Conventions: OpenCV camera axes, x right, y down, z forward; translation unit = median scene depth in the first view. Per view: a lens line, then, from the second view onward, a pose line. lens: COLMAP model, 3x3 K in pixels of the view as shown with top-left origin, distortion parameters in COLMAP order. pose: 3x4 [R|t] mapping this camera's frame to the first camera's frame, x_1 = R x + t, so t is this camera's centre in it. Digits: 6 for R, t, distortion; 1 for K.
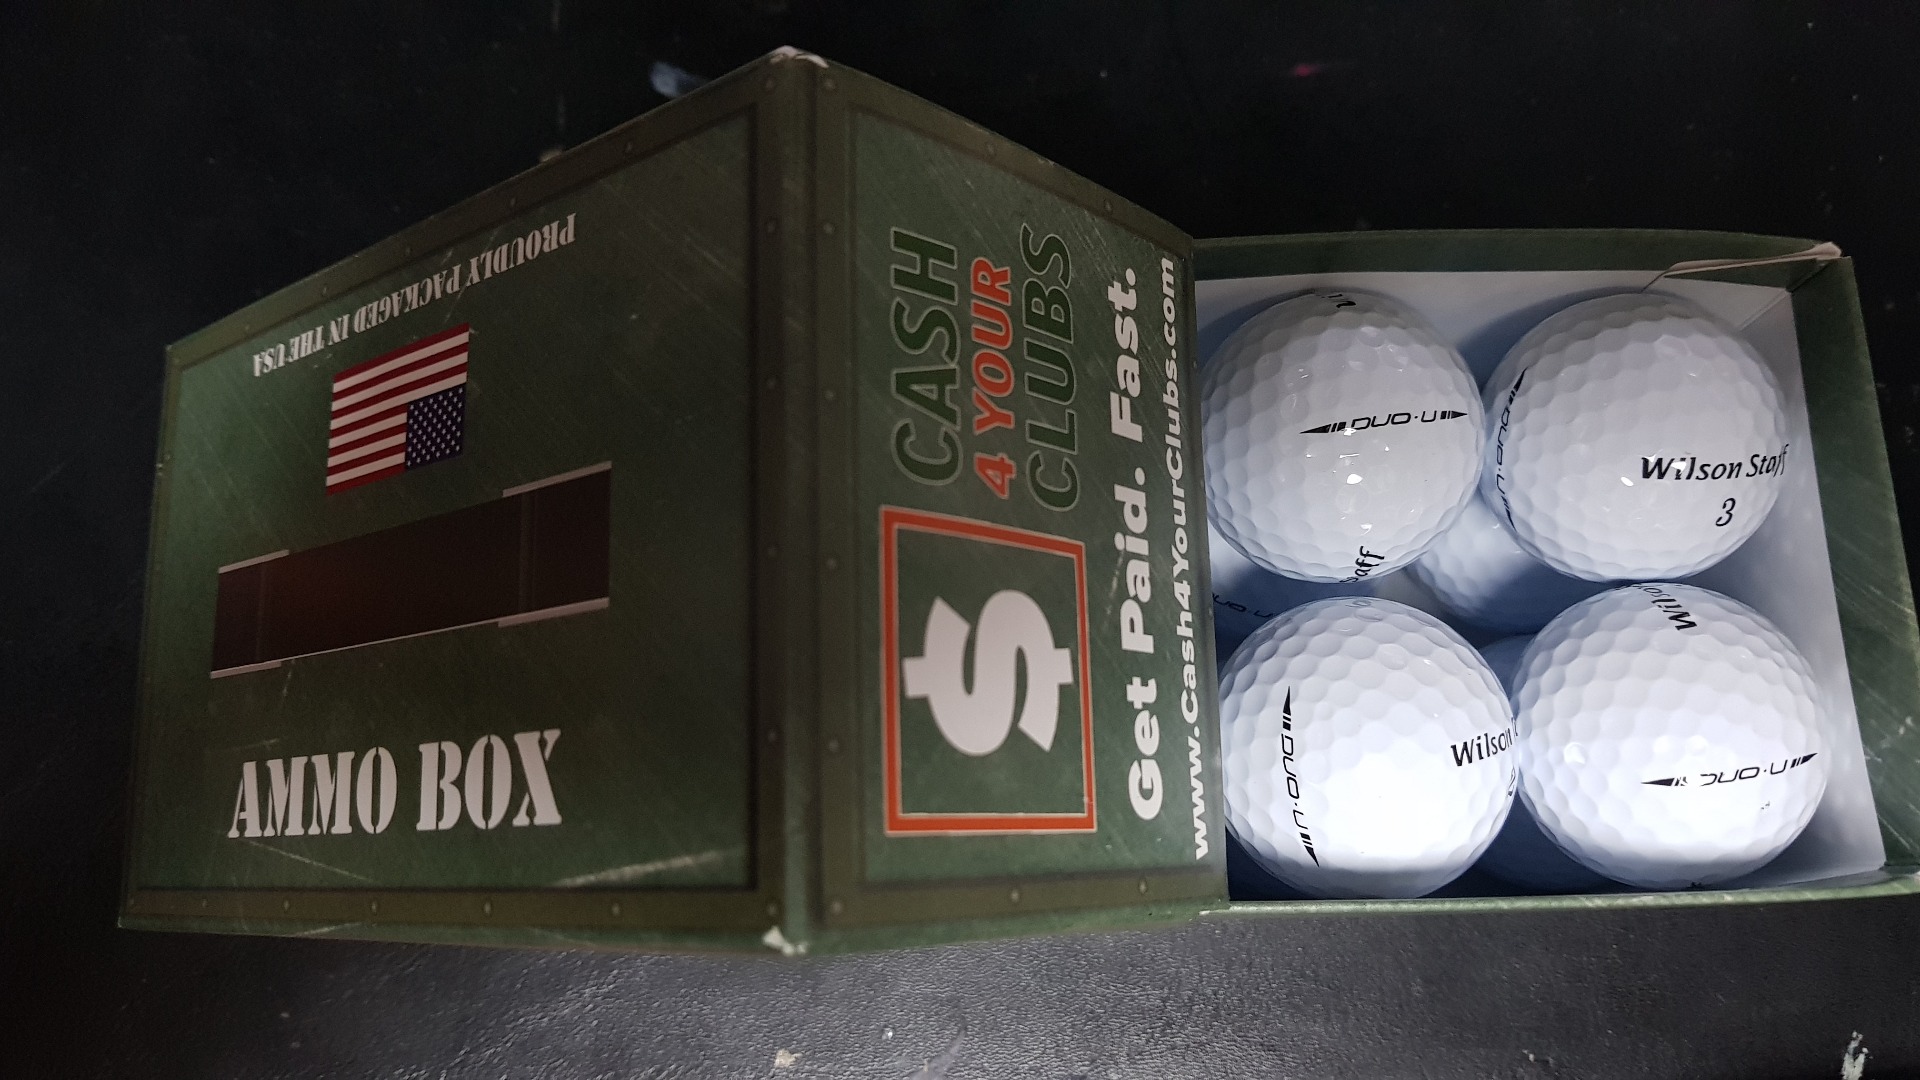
lens RADIAL K [[1511.0, 0, 960.0], [0, 1511.0, 540.0], [0, 0, 1]] dist [0.162541, -0.460772]
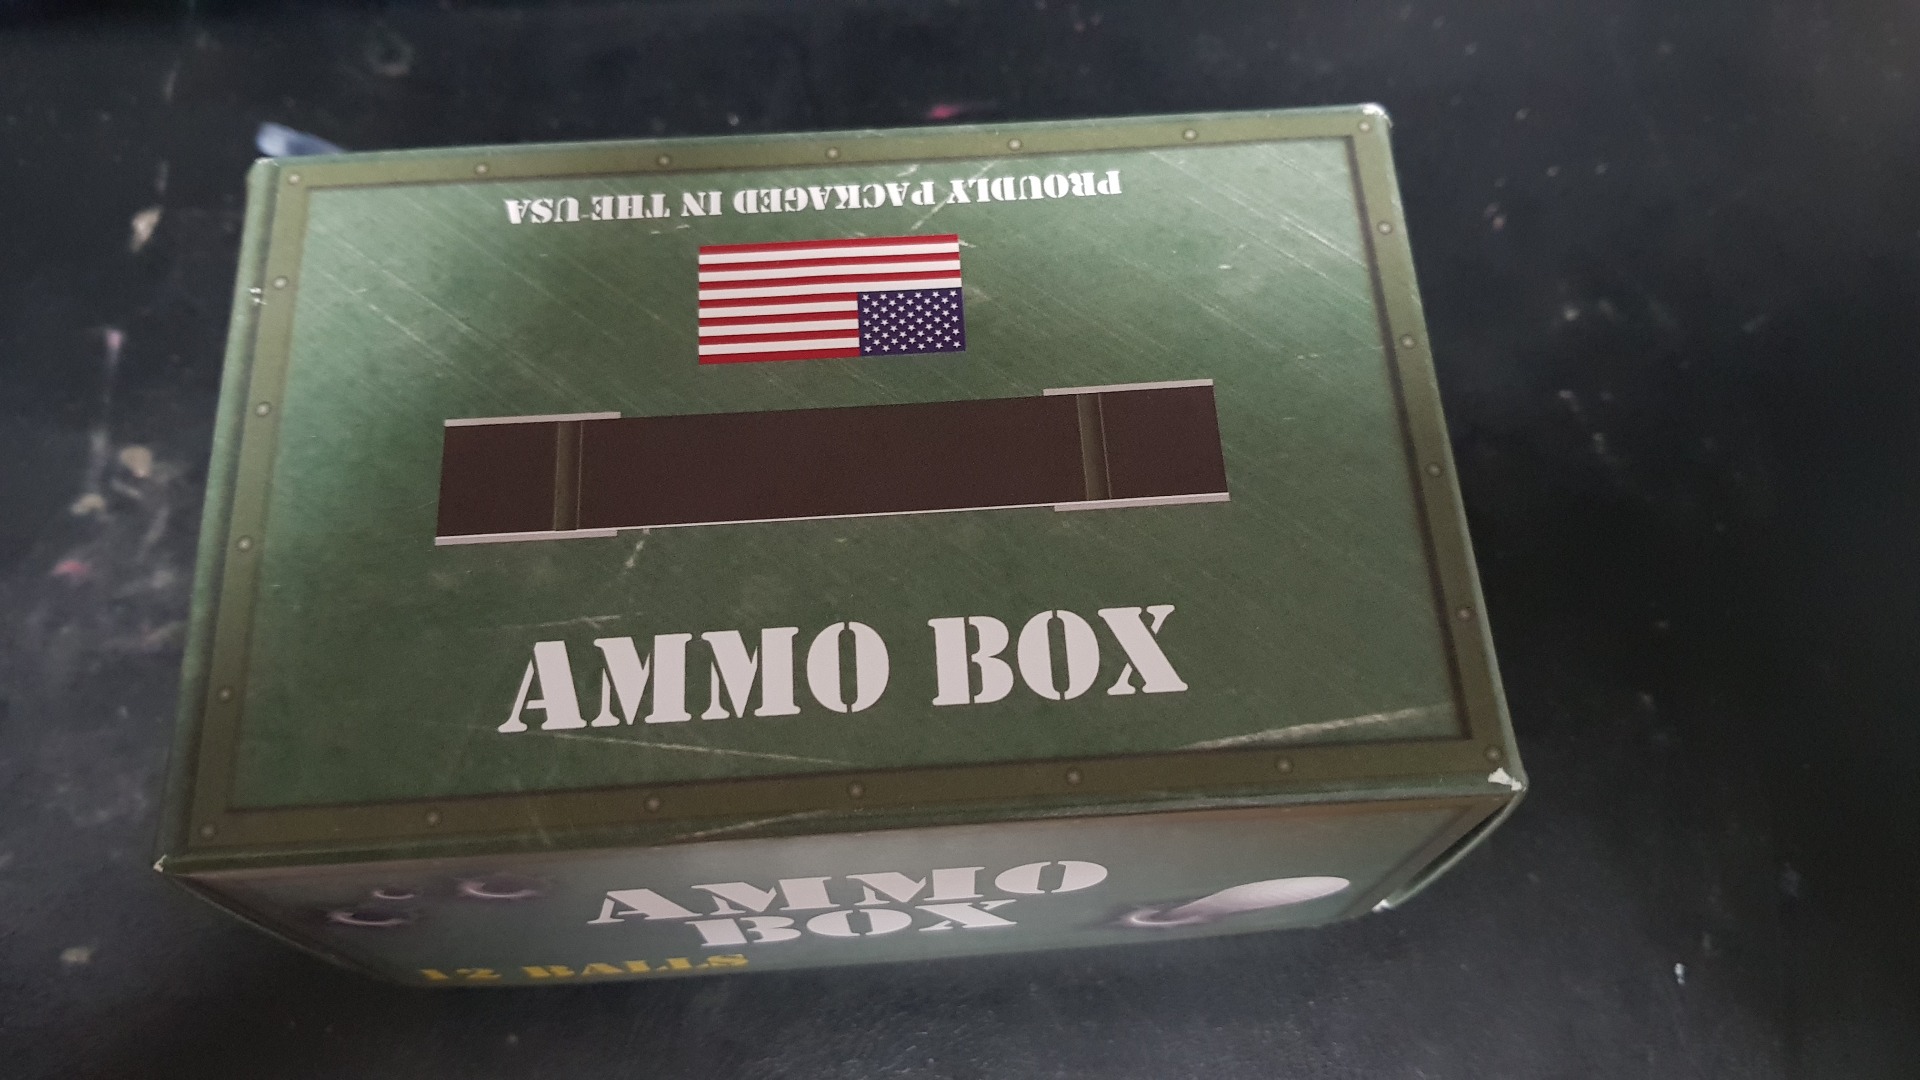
lens RADIAL K [[1511.0, 0, 960.0], [0, 1511.0, 540.0], [0, 0, 1]] dist [0.162541, -0.460772]
pose [[0.772430, 0.227454, 0.592973, -0.890378], [-0.082203, 0.961620, -0.261780, 0.324608], [-0.629757, 0.153463, 0.761482, 0.263325]]
